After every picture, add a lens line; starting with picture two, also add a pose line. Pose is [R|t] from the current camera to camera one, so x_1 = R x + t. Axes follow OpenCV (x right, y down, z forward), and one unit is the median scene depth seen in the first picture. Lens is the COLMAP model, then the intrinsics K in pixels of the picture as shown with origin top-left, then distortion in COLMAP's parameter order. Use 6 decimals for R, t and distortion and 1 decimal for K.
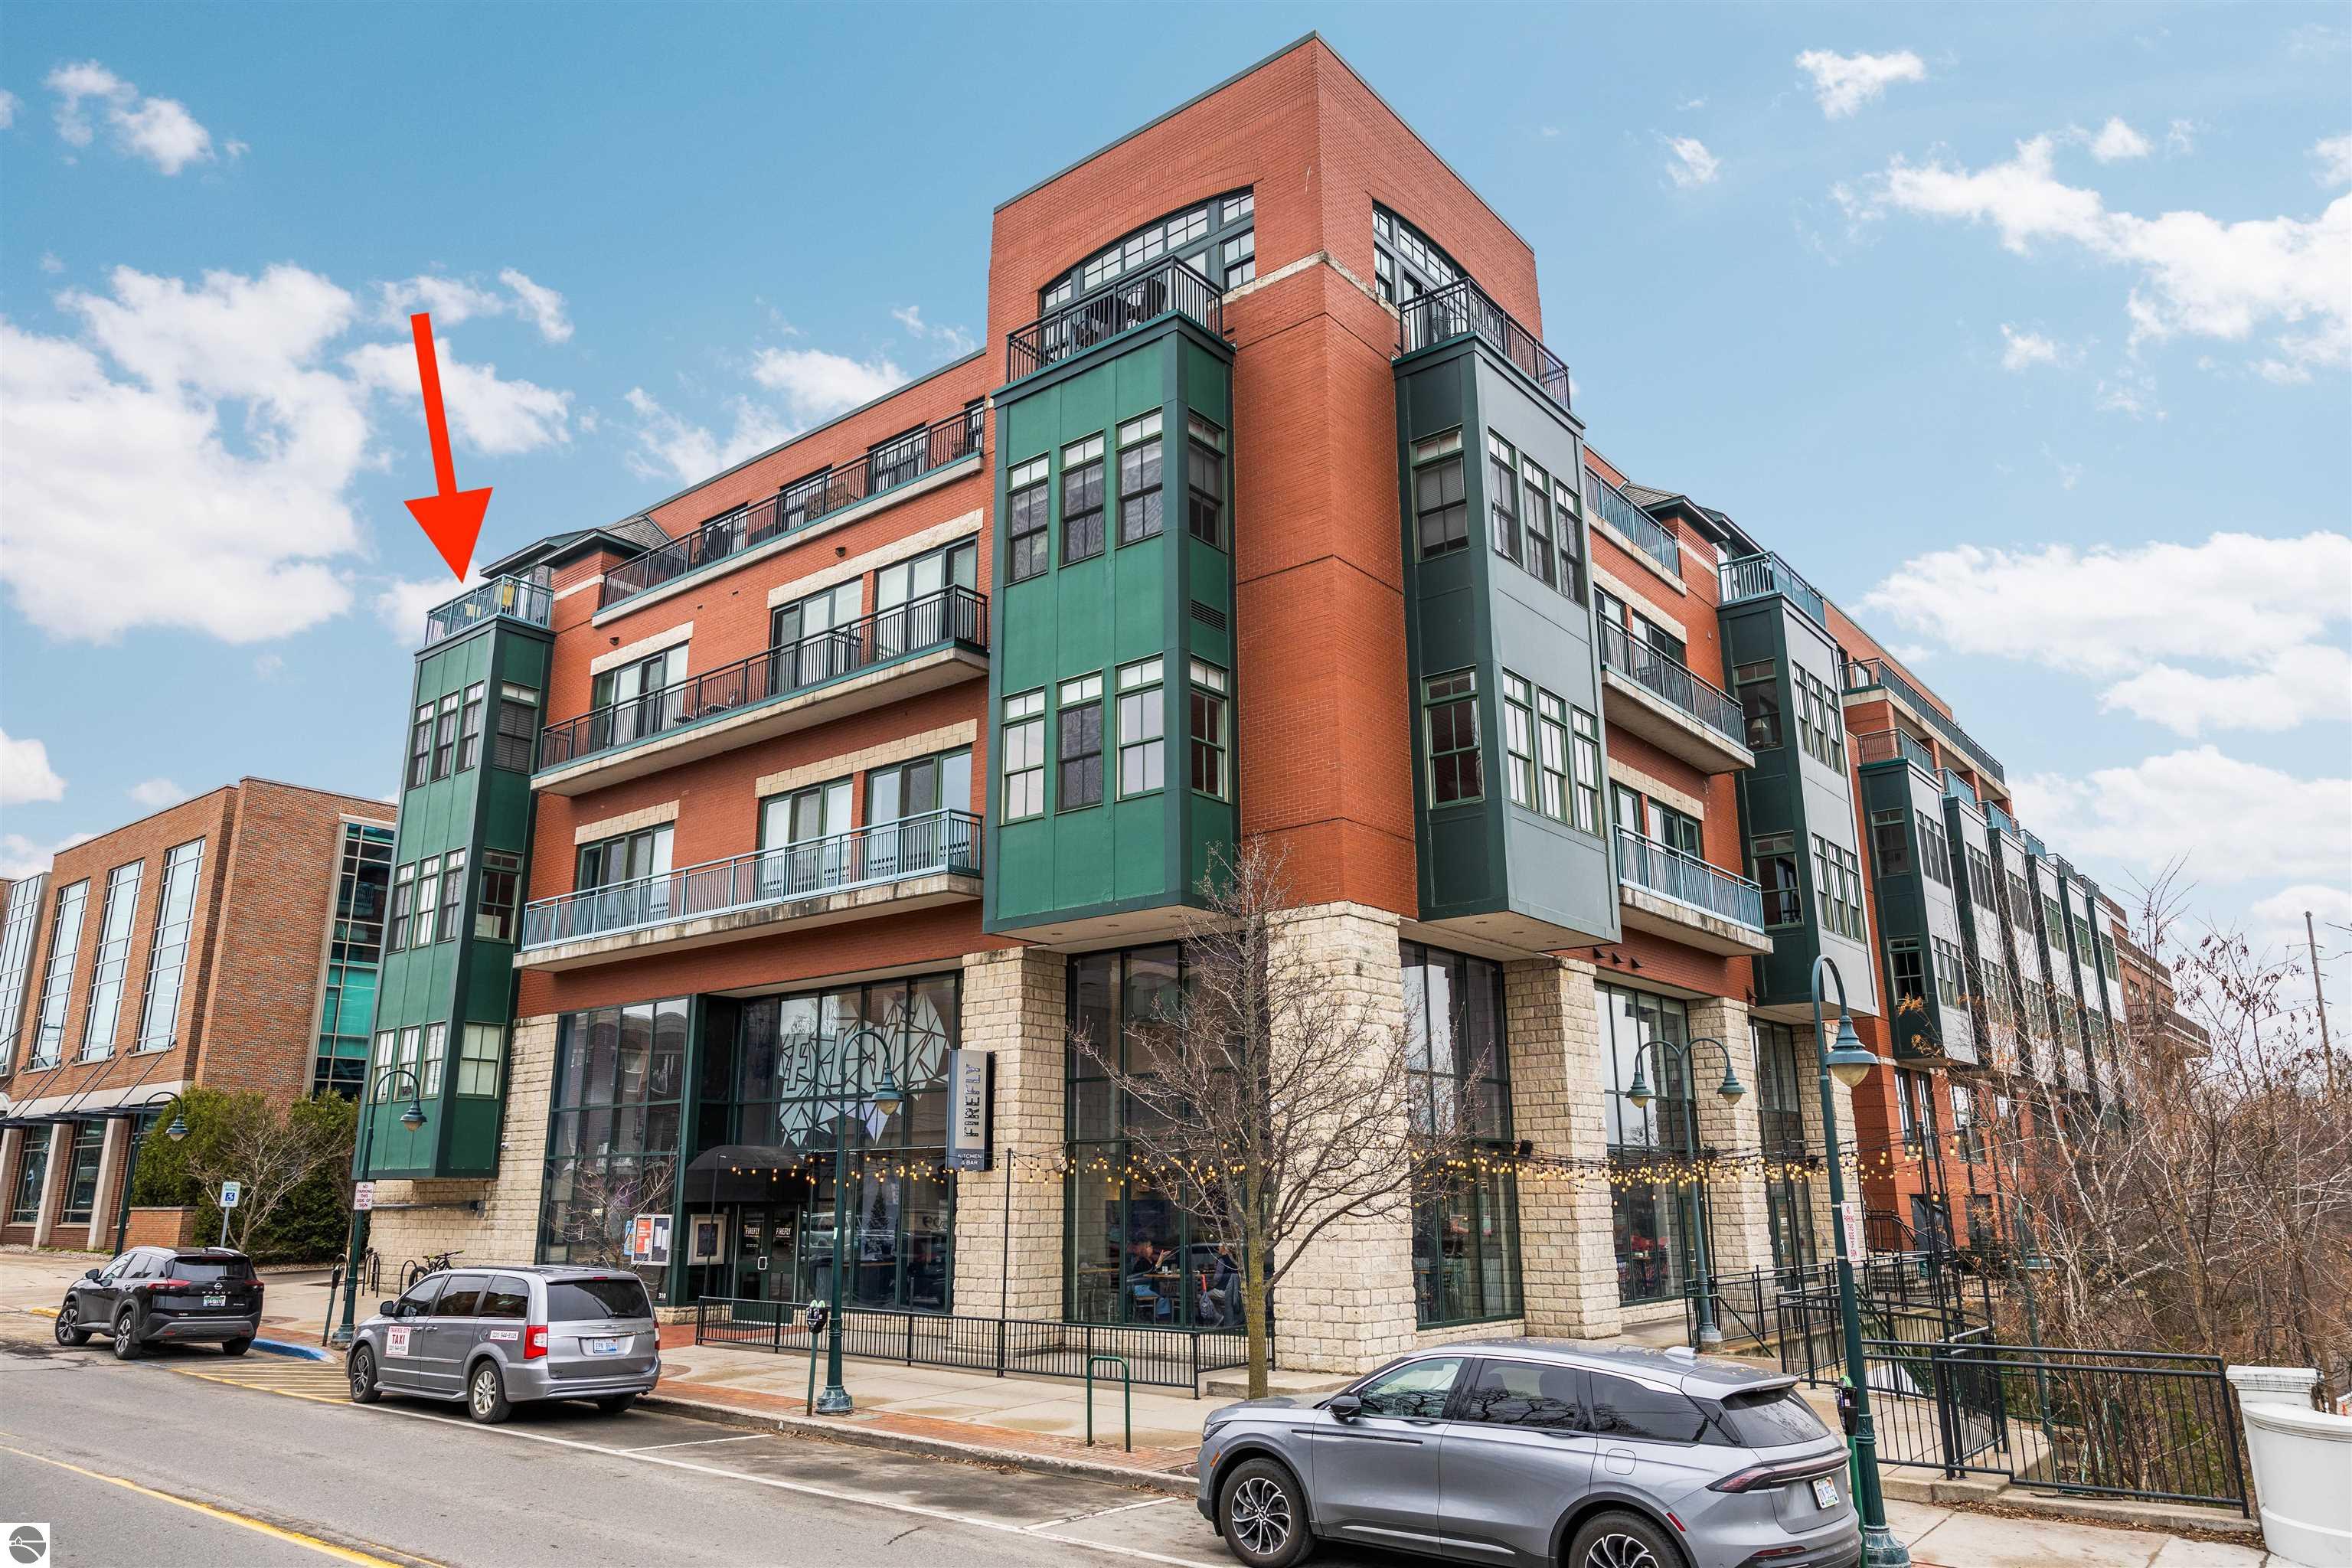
lens RADIAL K [[1583.1, 0, 1176.0], [0, 1583.1, 784.0], [0, 0, 1]] dist [-0.007765, -0.001448]
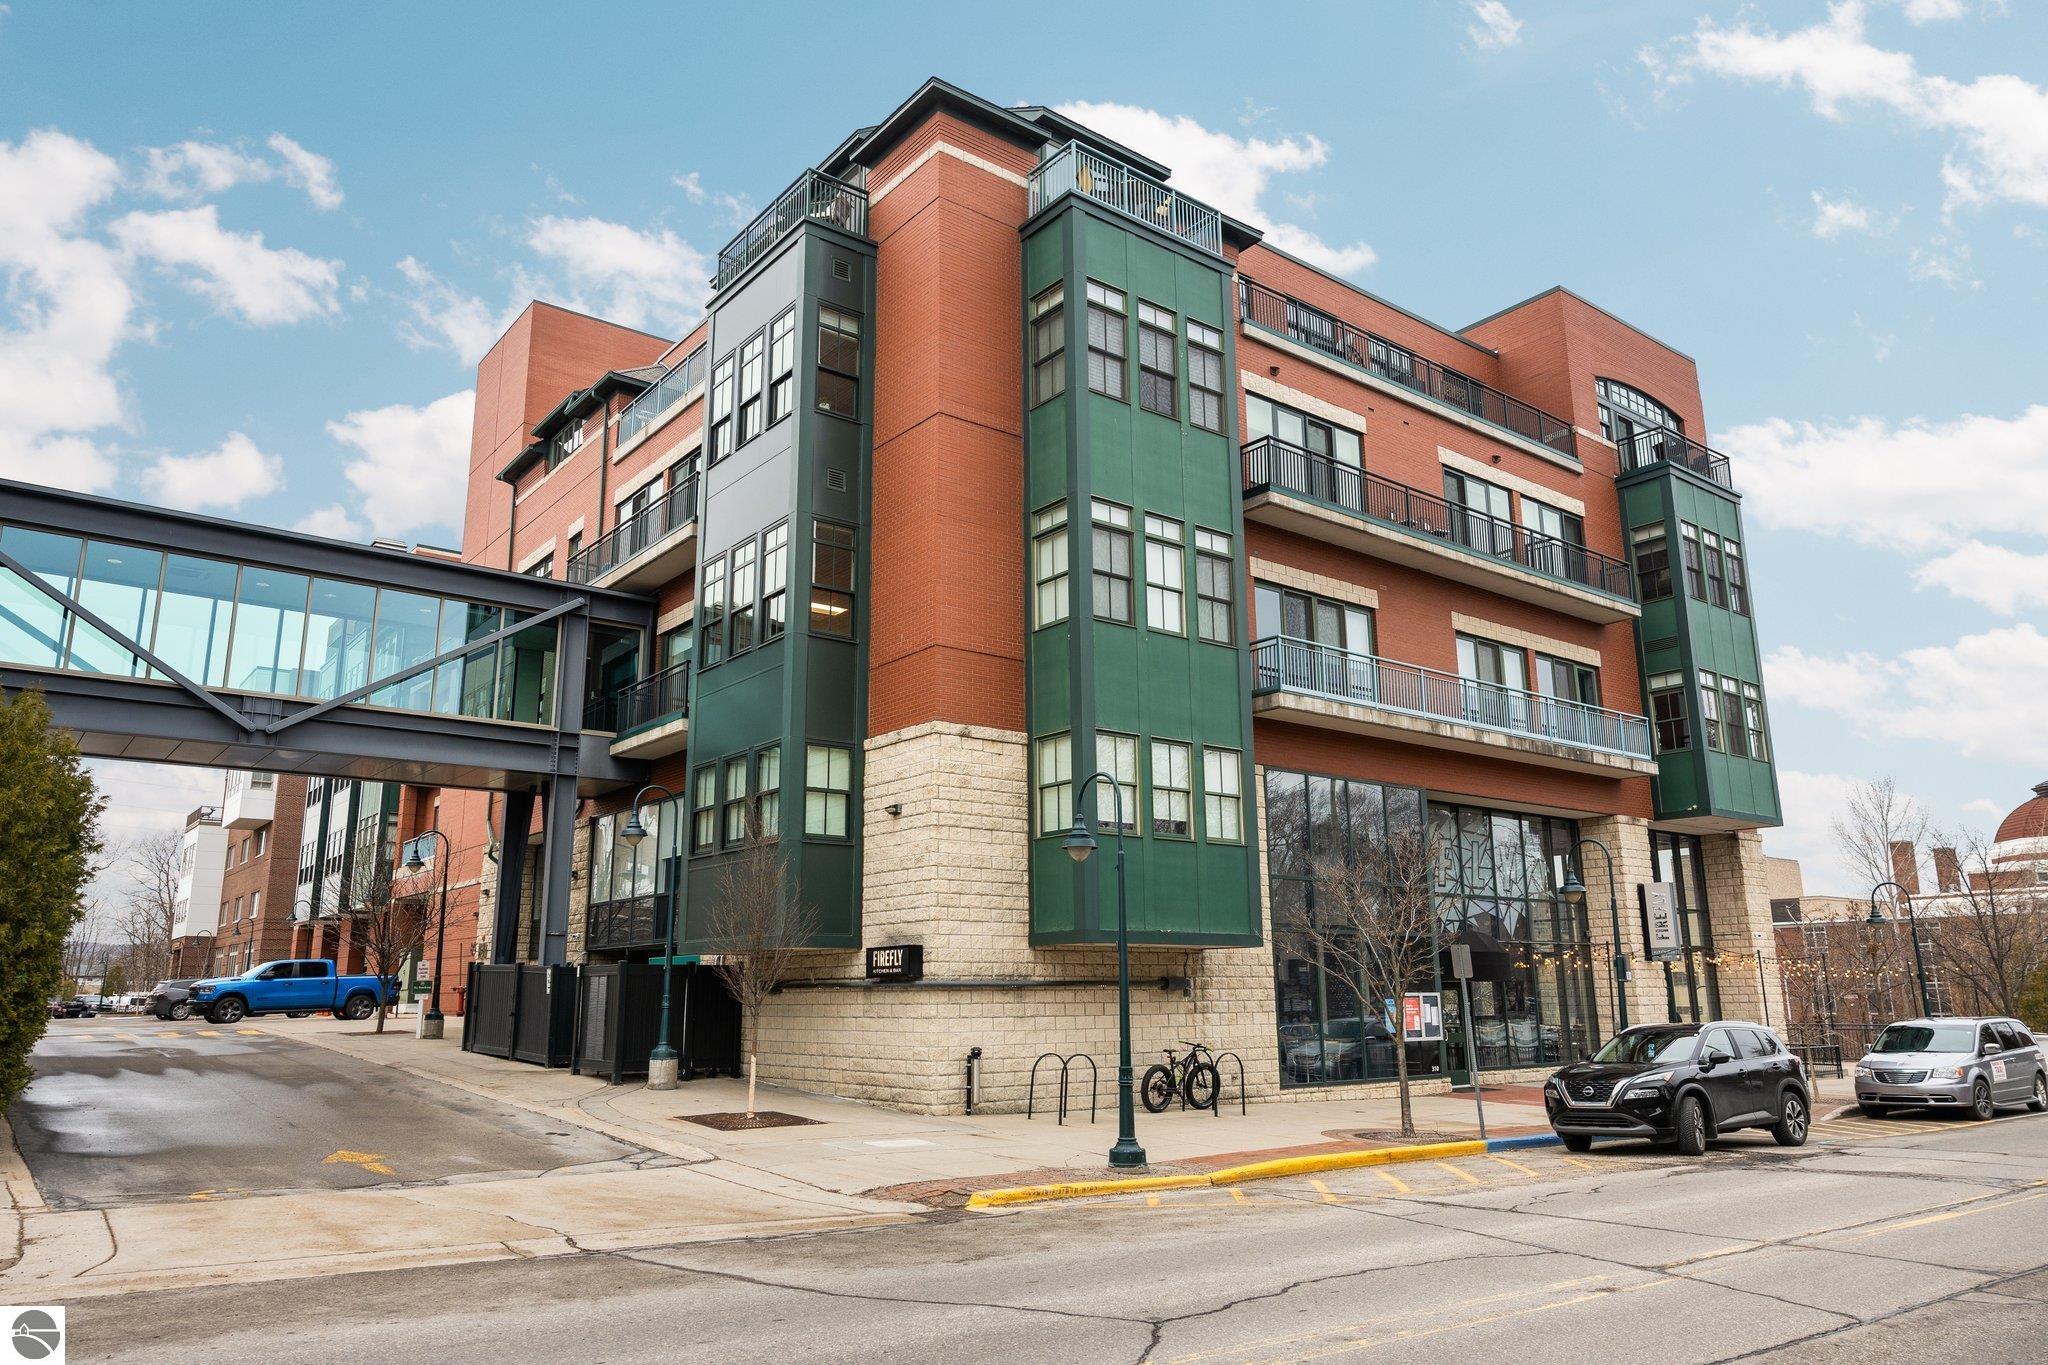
lens RADIAL K [[1378.5, 0, 1024.0], [0, 1378.5, 682.5], [0, 0, 1]] dist [-0.007765, -0.001448]
pose [[0.228426, 0.223575, 0.947542, -1.283511], [-0.240316, 0.956105, -0.167662, 0.290120], [-0.943435, -0.189411, 0.272128, 1.031840]]
